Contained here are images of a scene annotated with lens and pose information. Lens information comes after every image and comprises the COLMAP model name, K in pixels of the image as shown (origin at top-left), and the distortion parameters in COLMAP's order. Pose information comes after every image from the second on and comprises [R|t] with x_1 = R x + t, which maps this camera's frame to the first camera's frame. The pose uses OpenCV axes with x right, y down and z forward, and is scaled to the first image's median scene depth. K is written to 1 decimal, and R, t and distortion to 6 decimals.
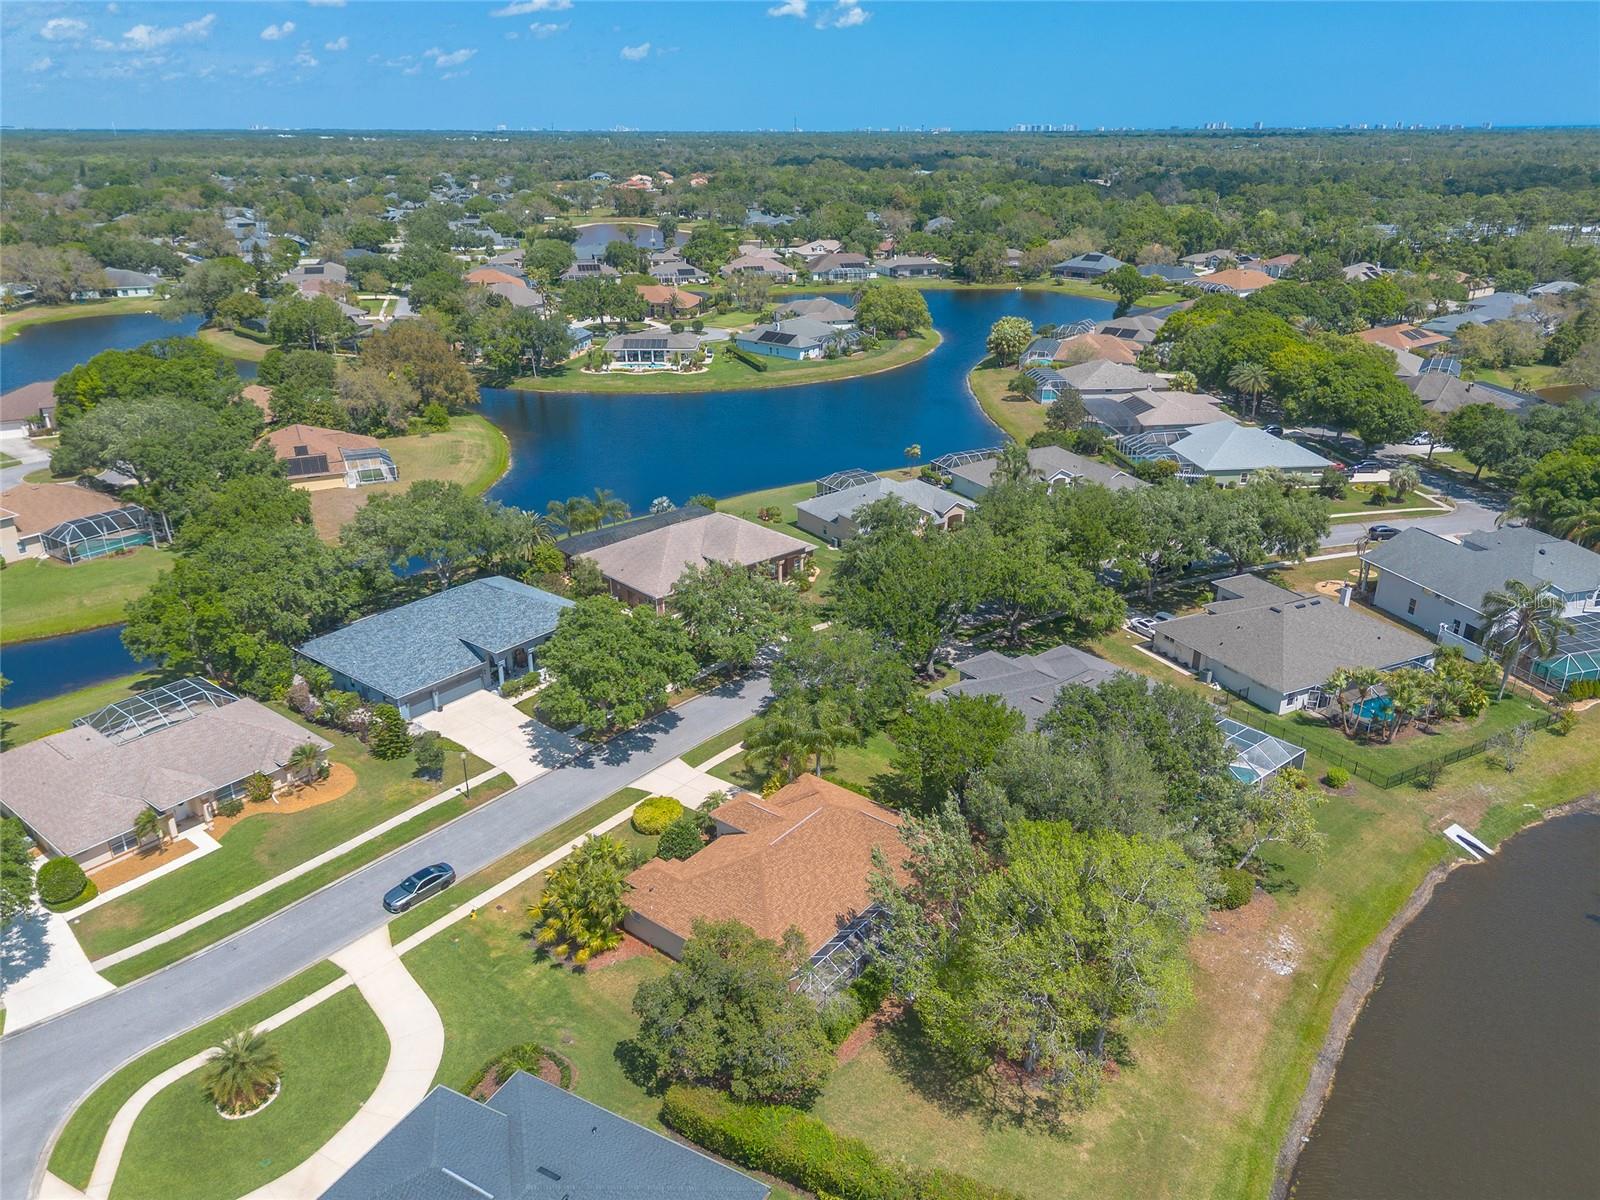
lens RADIAL K [[1136.8, 0, 800.0], [0, 1136.8, 600.0], [0, 0, 1]] dist [0.071739, -0.065501]
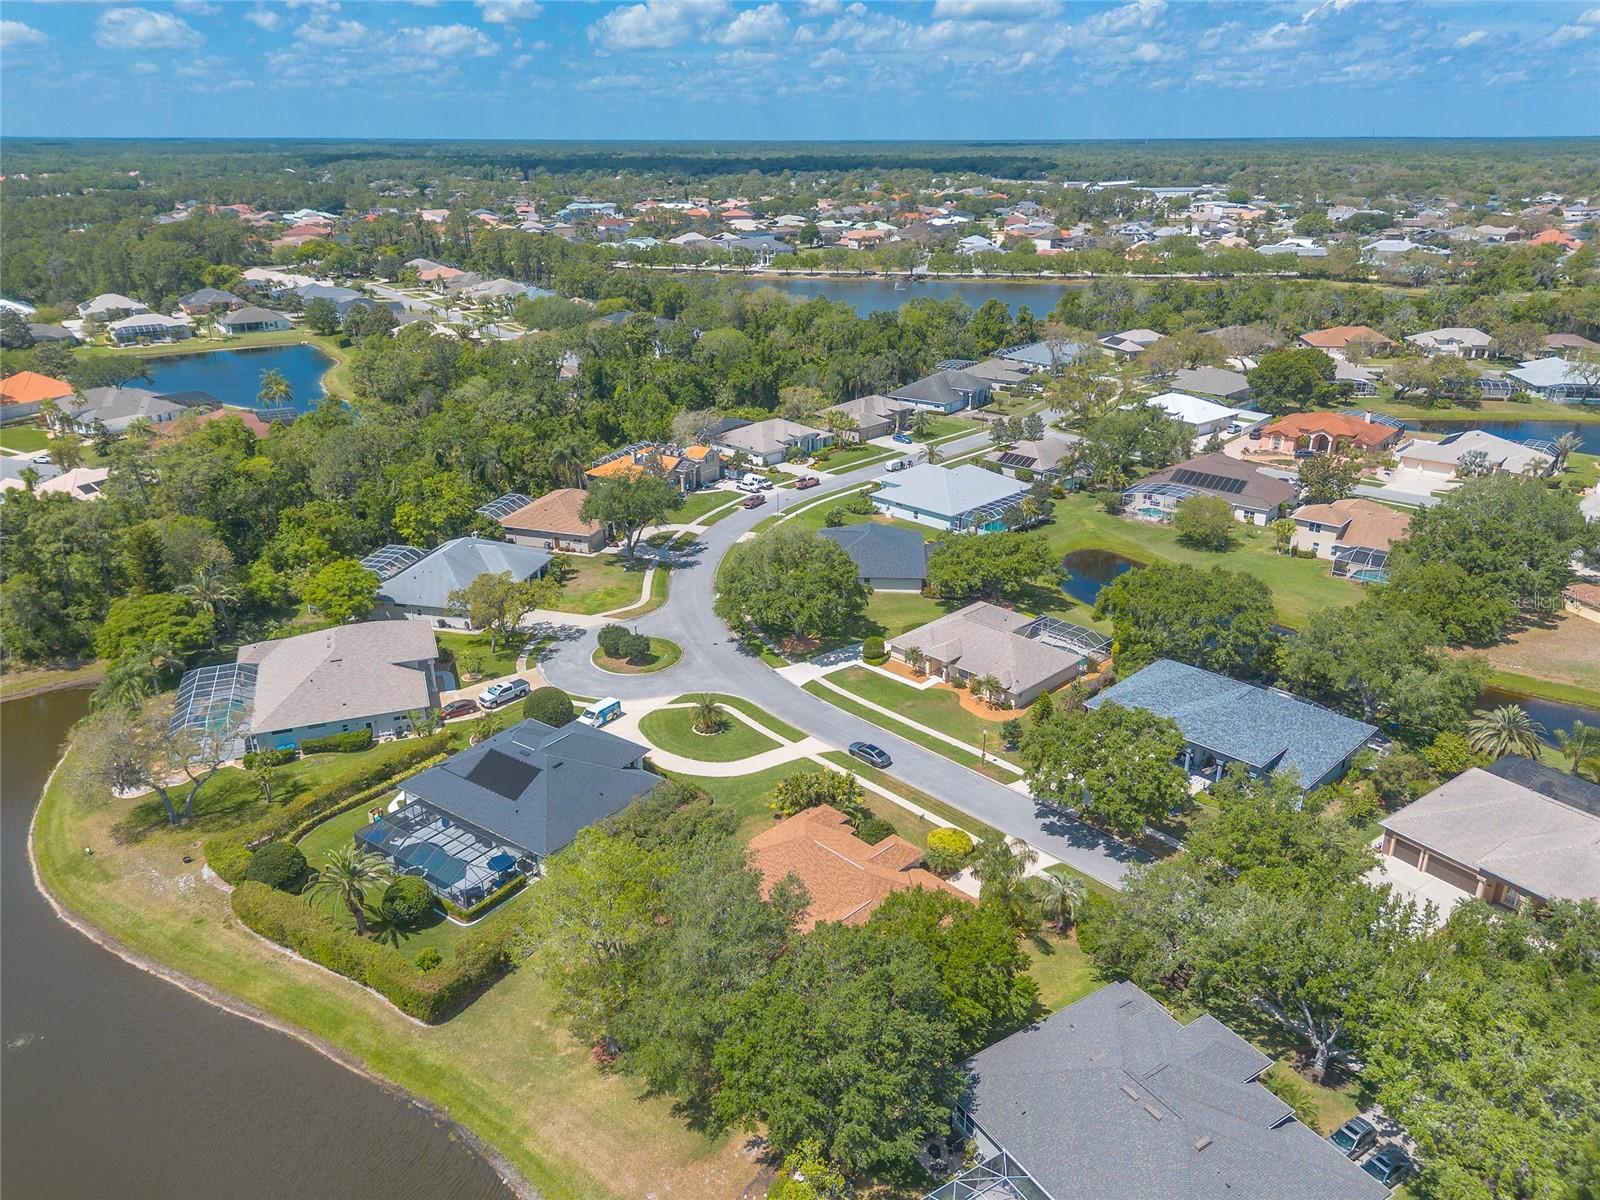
lens RADIAL K [[1099.4, 0, 806.5], [0, 1099.4, 634.9], [0, 0, 1]] dist [0.099453, -0.115260]
pose [[-0.119070, 0.403790, -0.907070, 0.706622], [-0.378014, 0.826332, 0.417470, -0.345296], [0.918111, 0.392593, 0.054247, 0.587407]]
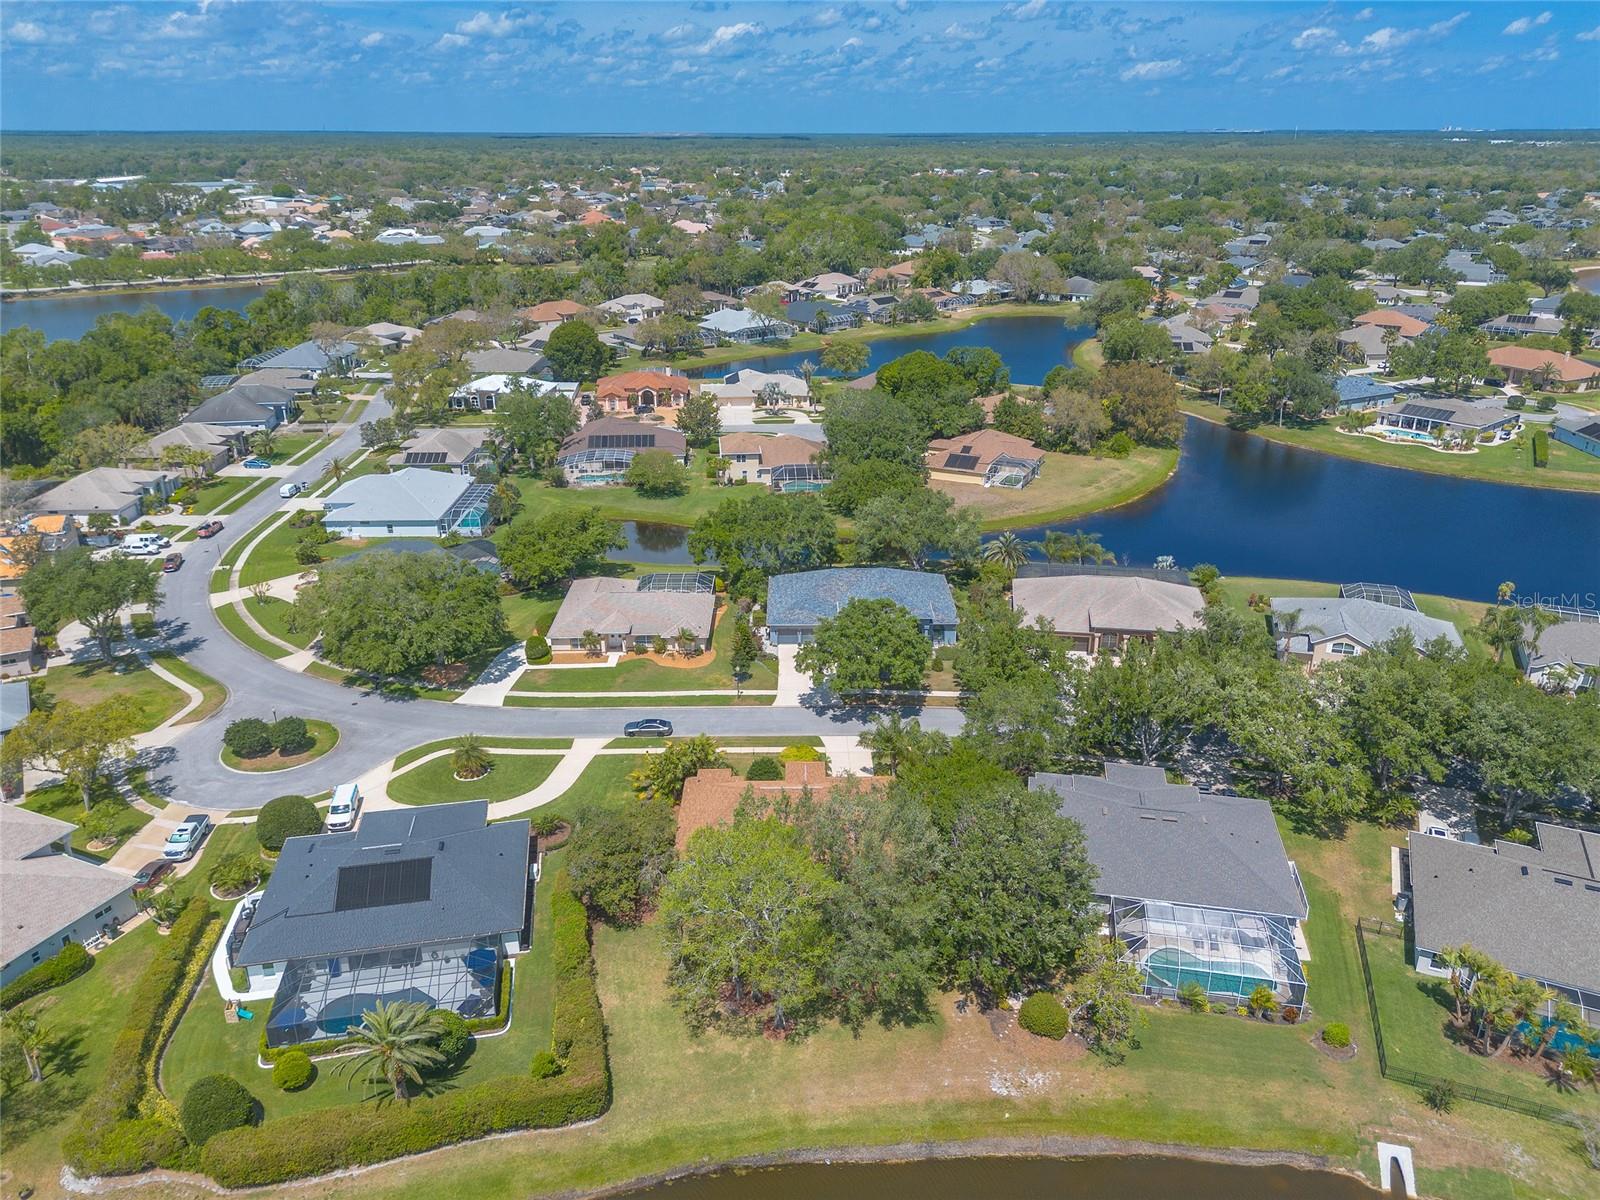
lens RADIAL K [[1136.8, 0, 800.0], [0, 1136.8, 600.0], [0, 0, 1]] dist [0.071739, -0.065501]
pose [[0.628776, 0.293009, -0.720268, 0.638642], [-0.294074, 0.947096, 0.128565, -0.128372], [0.719834, 0.130974, 0.681678, 0.058882]]
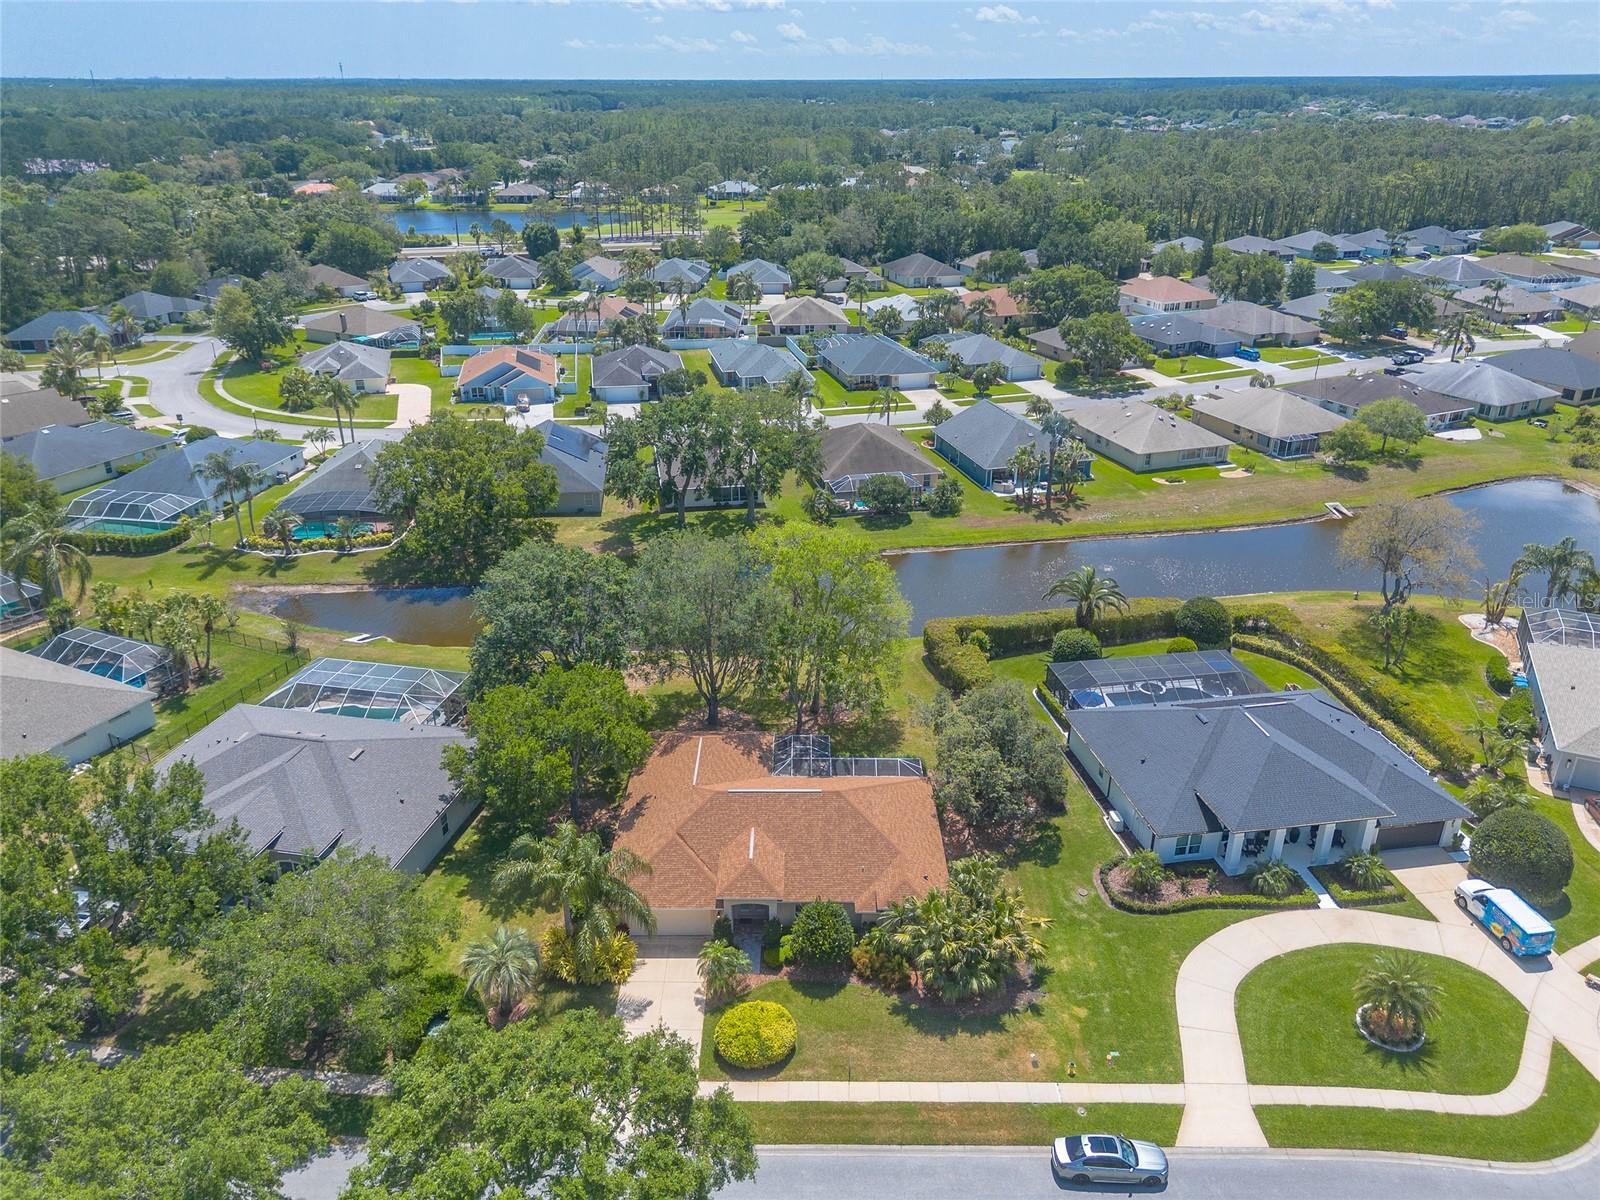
lens RADIAL K [[1117.3, 0, 799.4], [0, 1117.3, 641.8], [0, 0, 1]] dist [0.077879, -0.088592]
pose [[-0.618449, -0.349877, 0.703639, -0.428941], [0.300142, 0.722357, 0.622989, -0.310970], [-0.726248, 0.596478, -0.341728, 0.879454]]
